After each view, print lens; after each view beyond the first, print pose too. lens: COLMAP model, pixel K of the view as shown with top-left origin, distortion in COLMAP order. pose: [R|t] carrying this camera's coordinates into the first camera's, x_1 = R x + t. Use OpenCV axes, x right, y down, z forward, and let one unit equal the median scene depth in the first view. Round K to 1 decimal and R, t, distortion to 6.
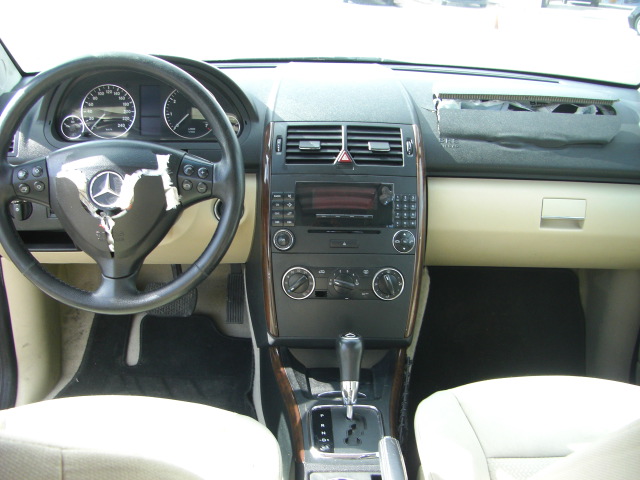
lens RADIAL K [[719.4, 0, 297.4], [0, 719.4, 288.1], [0, 0, 1]] dist [-0.136892, 0.021444]
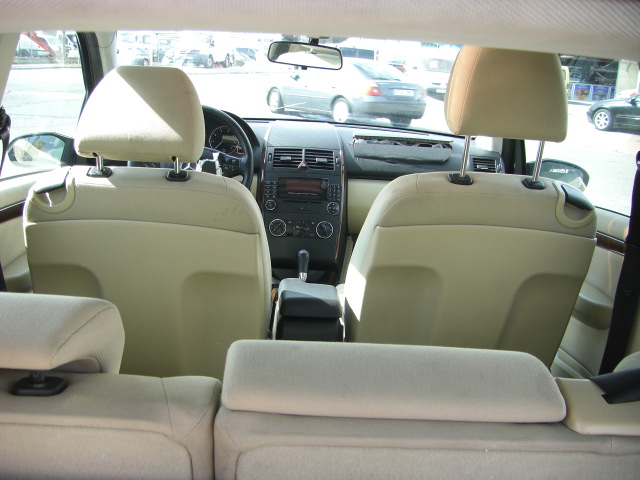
lens RADIAL K [[720.4, 0, 294.8], [0, 720.4, 296.7], [0, 0, 1]] dist [-0.168892, 0.073804]
pose [[0.999418, 0.029792, 0.016637, 0.020322], [-0.027883, 0.994074, -0.105066, 0.374806], [-0.019669, 0.104541, 0.994326, -0.887163]]
